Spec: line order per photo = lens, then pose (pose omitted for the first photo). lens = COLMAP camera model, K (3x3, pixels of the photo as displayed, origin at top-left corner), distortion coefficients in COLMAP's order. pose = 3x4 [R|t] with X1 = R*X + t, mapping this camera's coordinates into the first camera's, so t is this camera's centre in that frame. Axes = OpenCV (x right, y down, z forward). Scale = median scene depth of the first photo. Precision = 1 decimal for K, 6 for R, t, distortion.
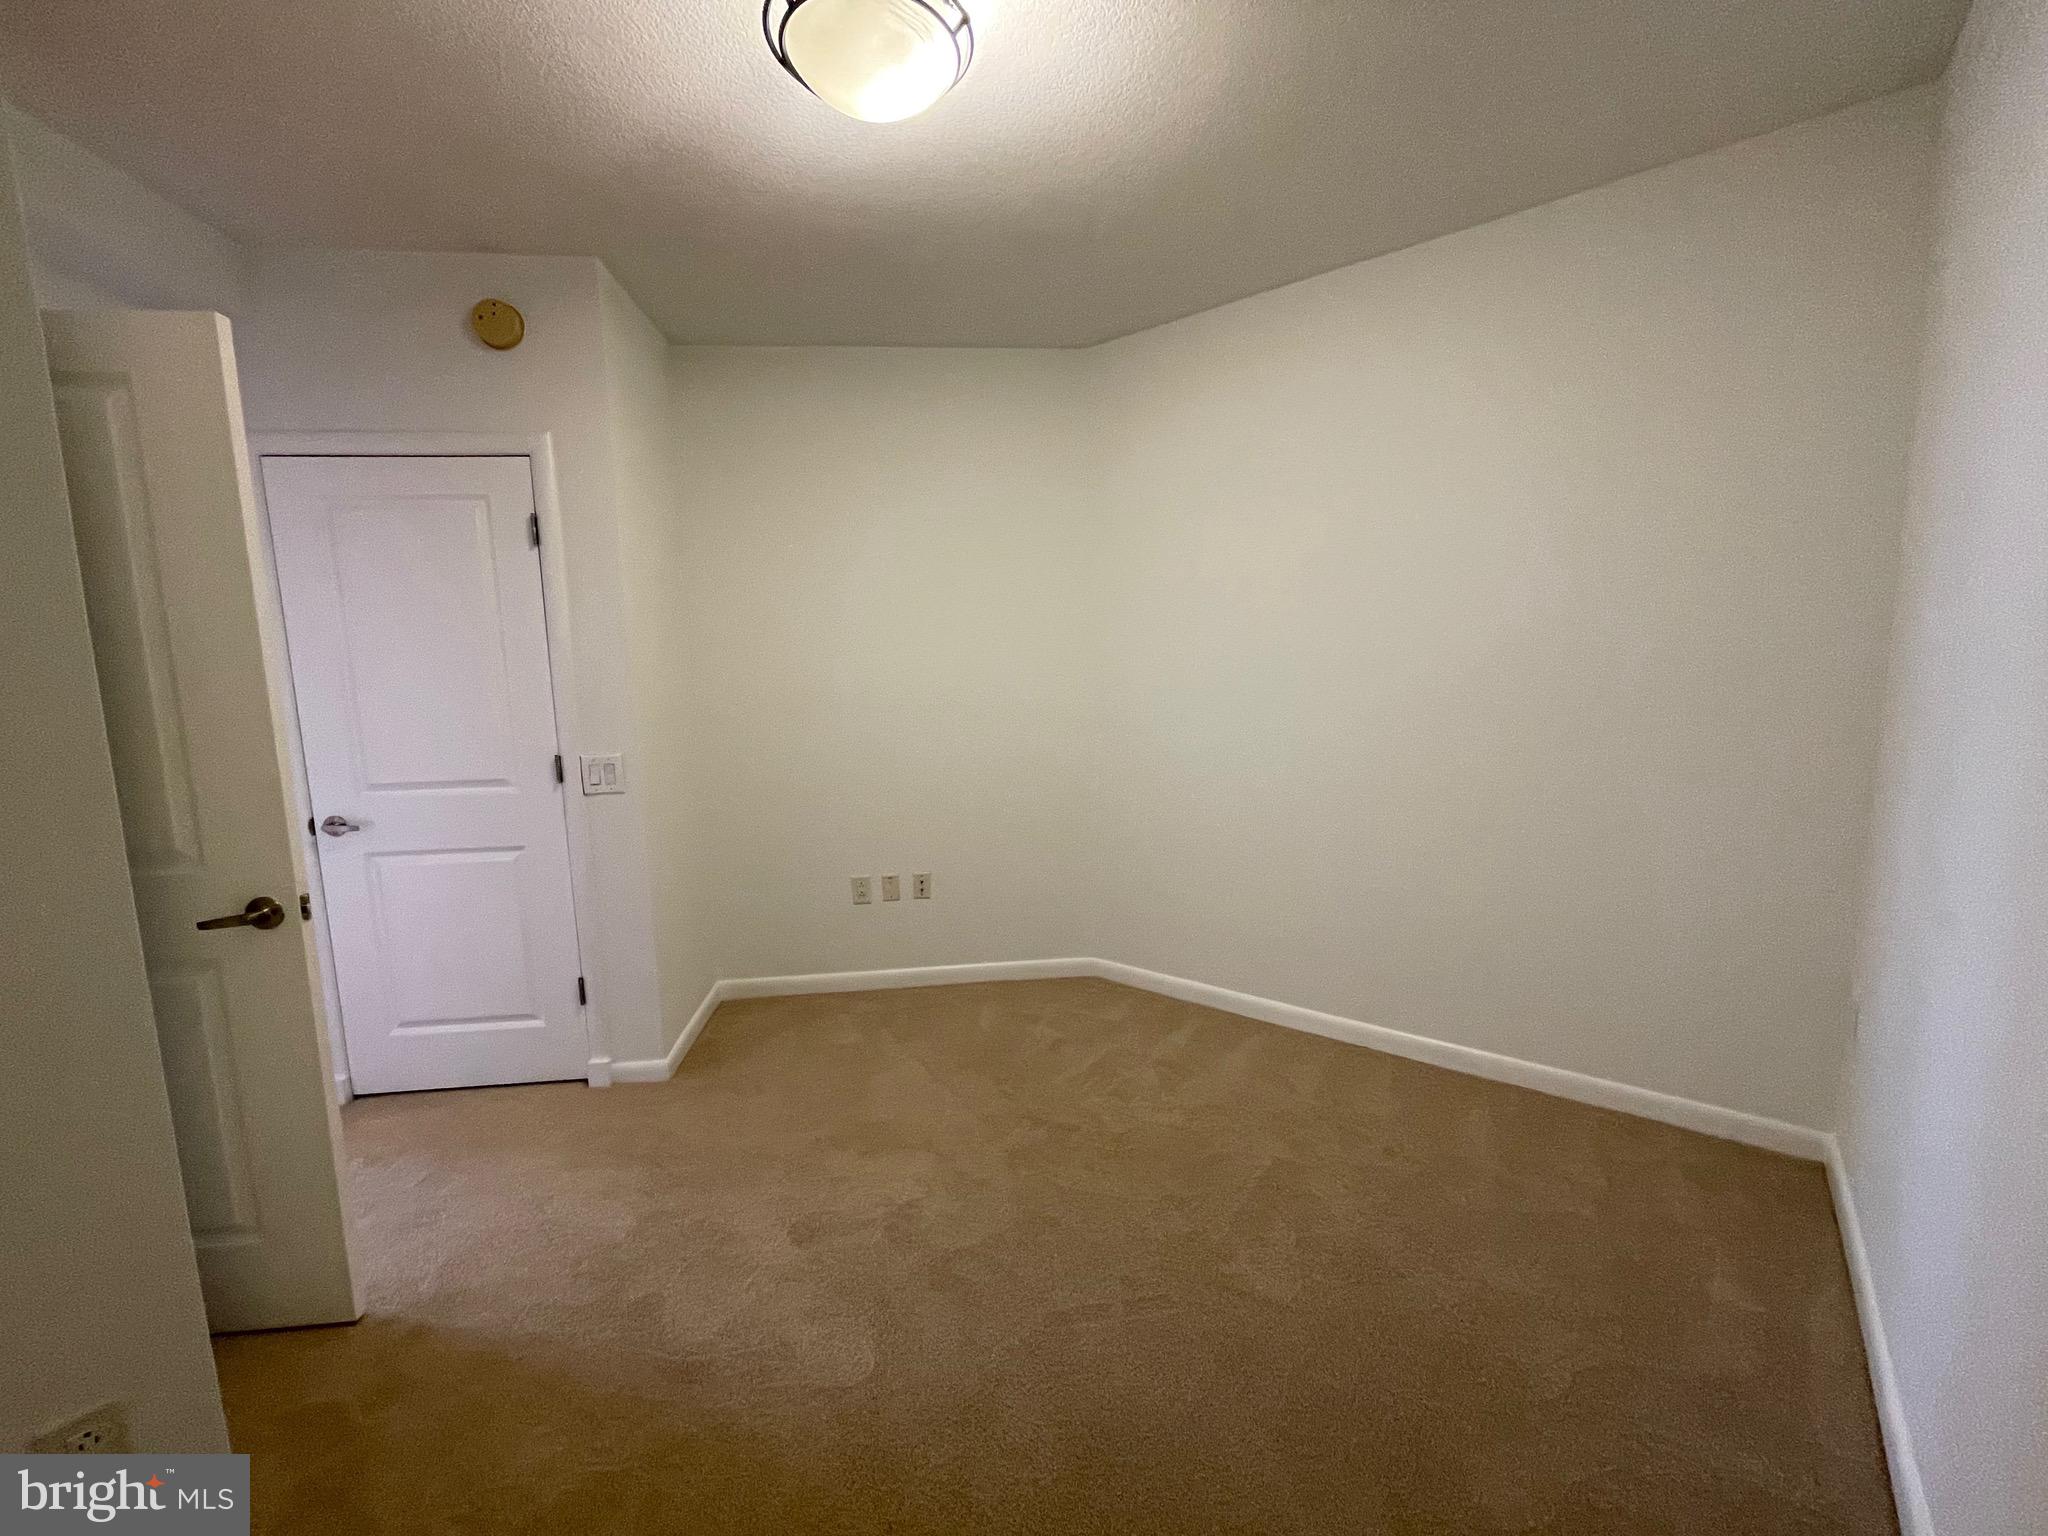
lens RADIAL K [[834.0, 0, 1012.0], [0, 834.0, 778.5], [0, 0, 1]] dist [-0.004148, 0.000642]
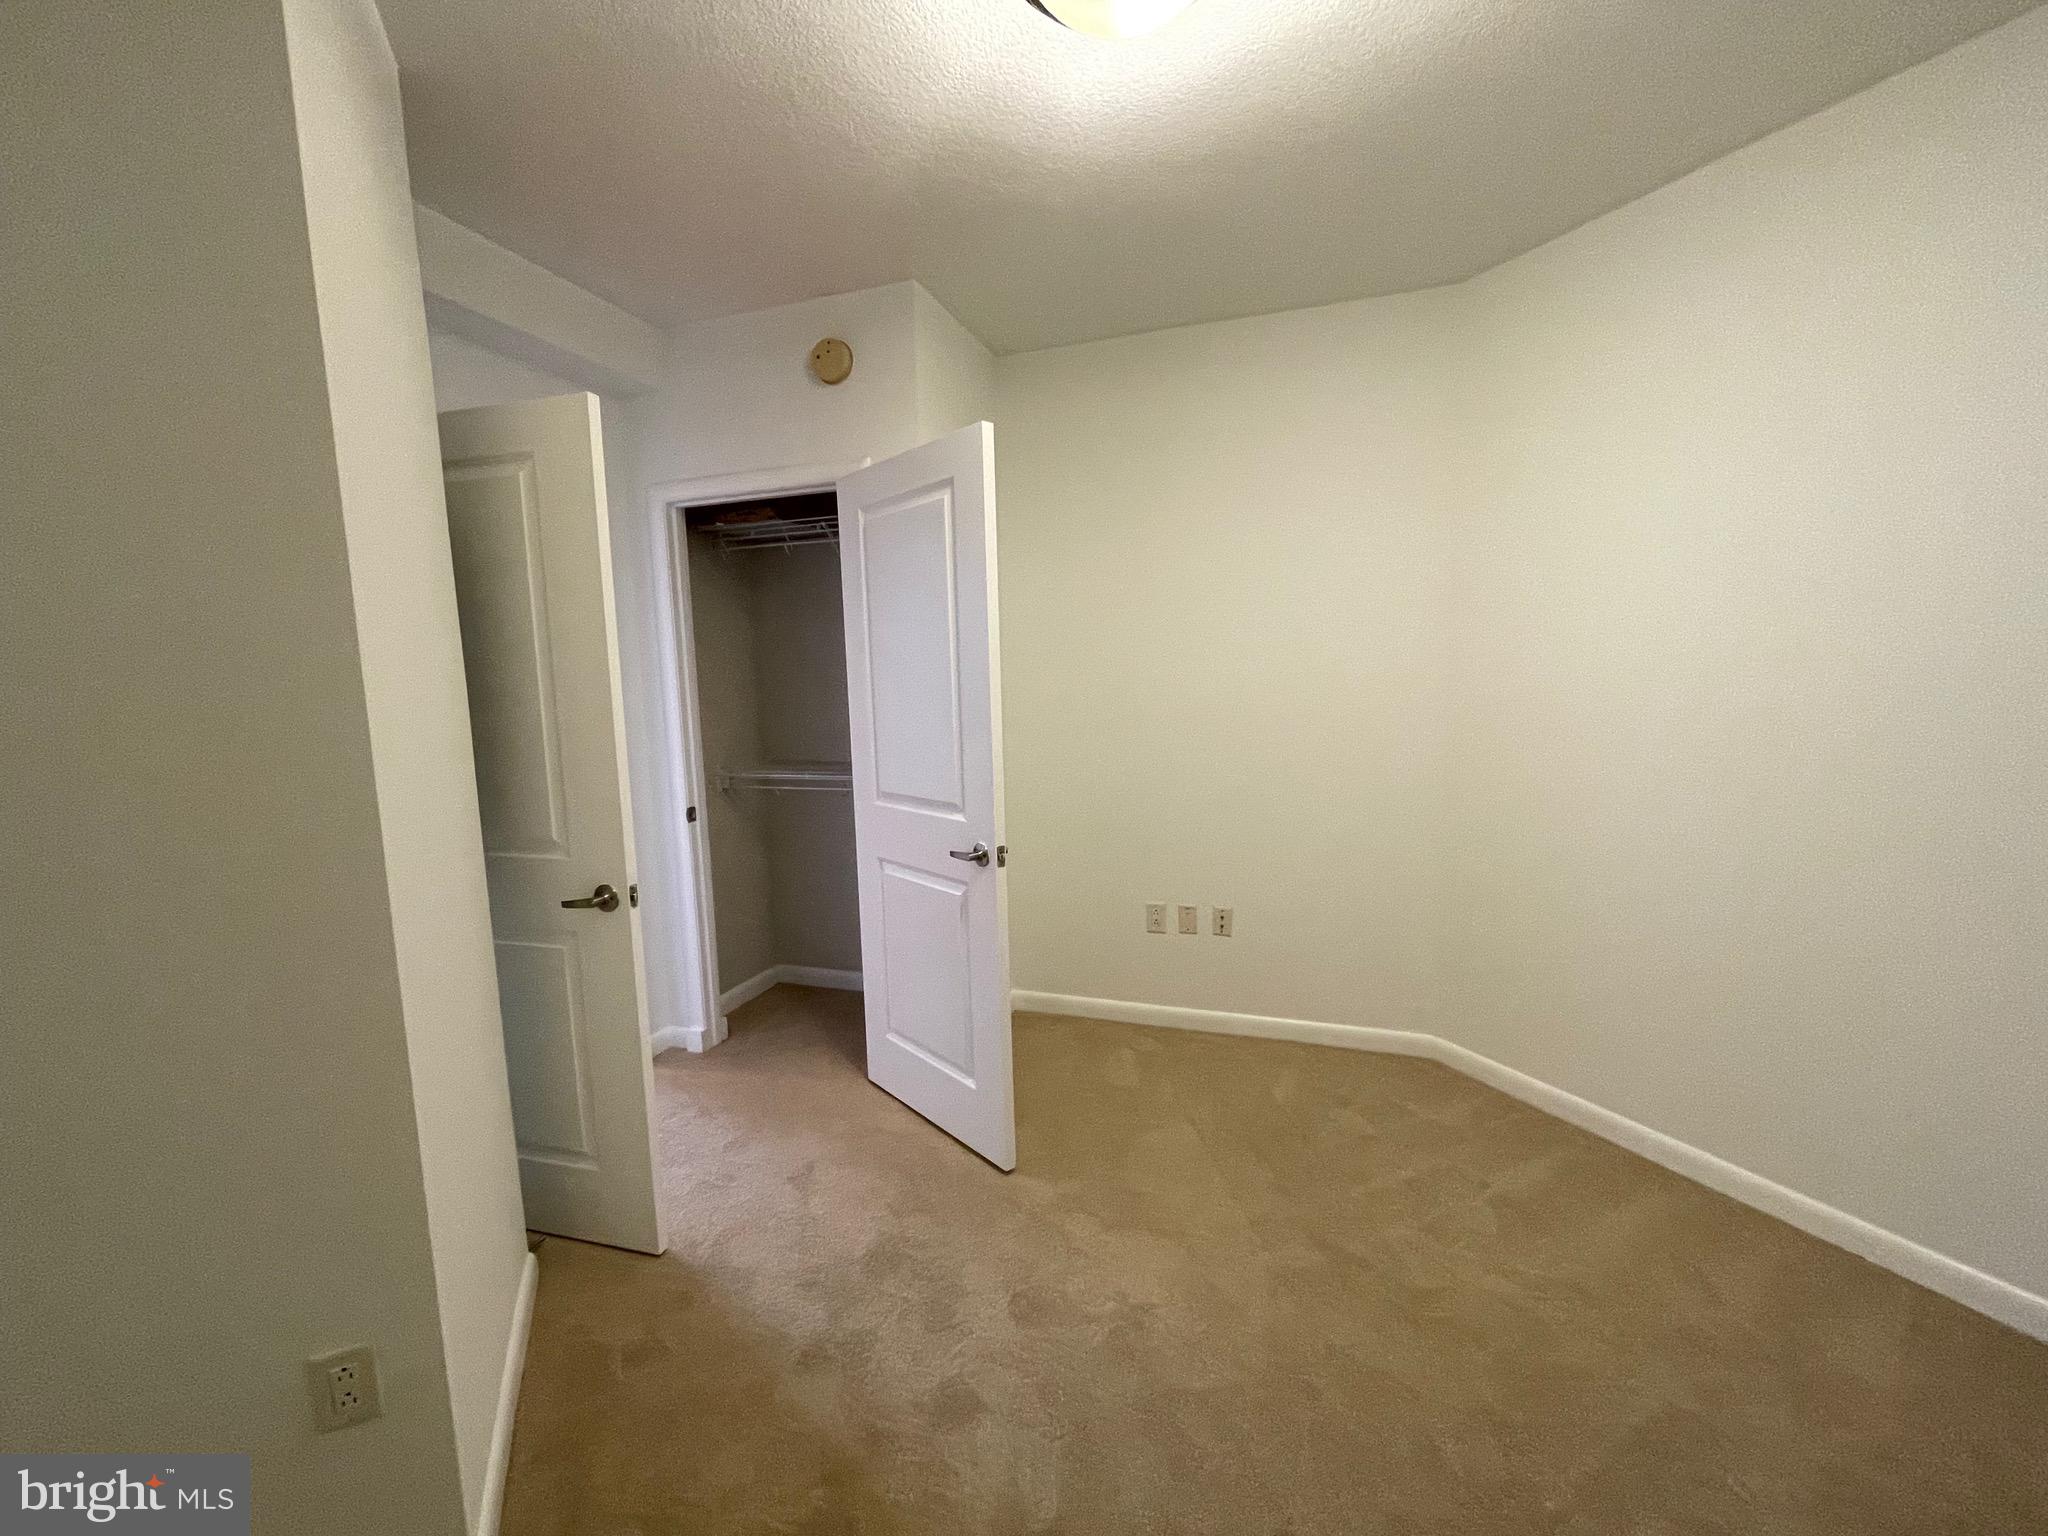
lens RADIAL K [[834.0, 0, 1009.8], [0, 834.0, 782.2], [0, 0, 1]] dist [-0.004148, 0.000642]
pose [[0.910075, 0.053626, -0.410960, 0.066965], [-0.050435, 0.998554, 0.018611, -0.039354], [0.411364, 0.003789, 0.911463, 0.130447]]
